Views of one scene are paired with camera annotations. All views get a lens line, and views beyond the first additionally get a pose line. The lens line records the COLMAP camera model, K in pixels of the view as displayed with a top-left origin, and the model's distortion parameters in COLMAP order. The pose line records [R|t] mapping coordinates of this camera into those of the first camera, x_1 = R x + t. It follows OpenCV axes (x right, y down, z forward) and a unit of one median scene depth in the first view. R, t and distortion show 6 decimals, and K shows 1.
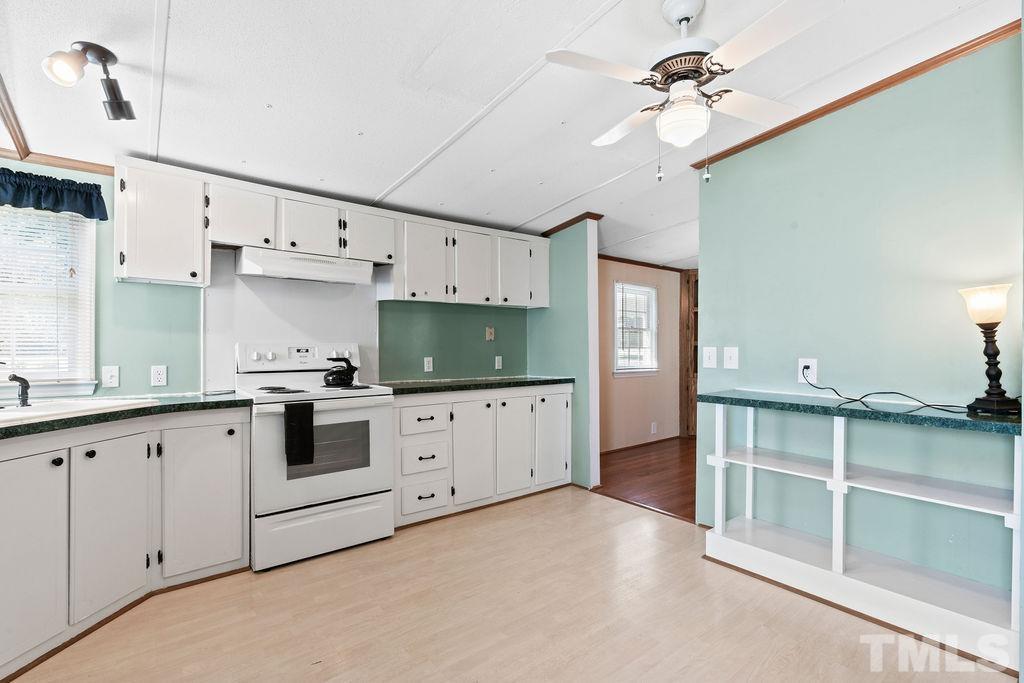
lens RADIAL K [[473.9, 0, 515.3], [0, 473.9, 339.3], [0, 0, 1]] dist [0.002085, 0.000672]
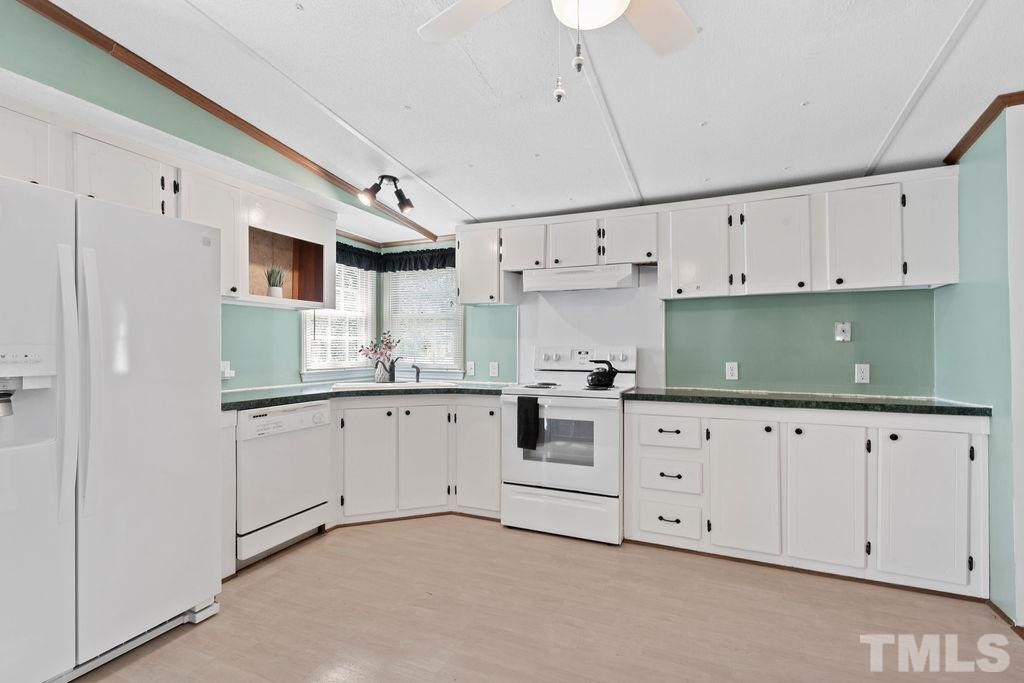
lens RADIAL K [[473.9, 0, 515.3], [0, 473.9, 339.3], [0, 0, 1]] dist [0.002085, 0.000672]
pose [[0.457163, -0.016134, -0.889236, 0.476907], [0.012269, 0.999855, -0.011834, 0.003190], [0.889298, -0.005500, 0.457295, 0.347632]]
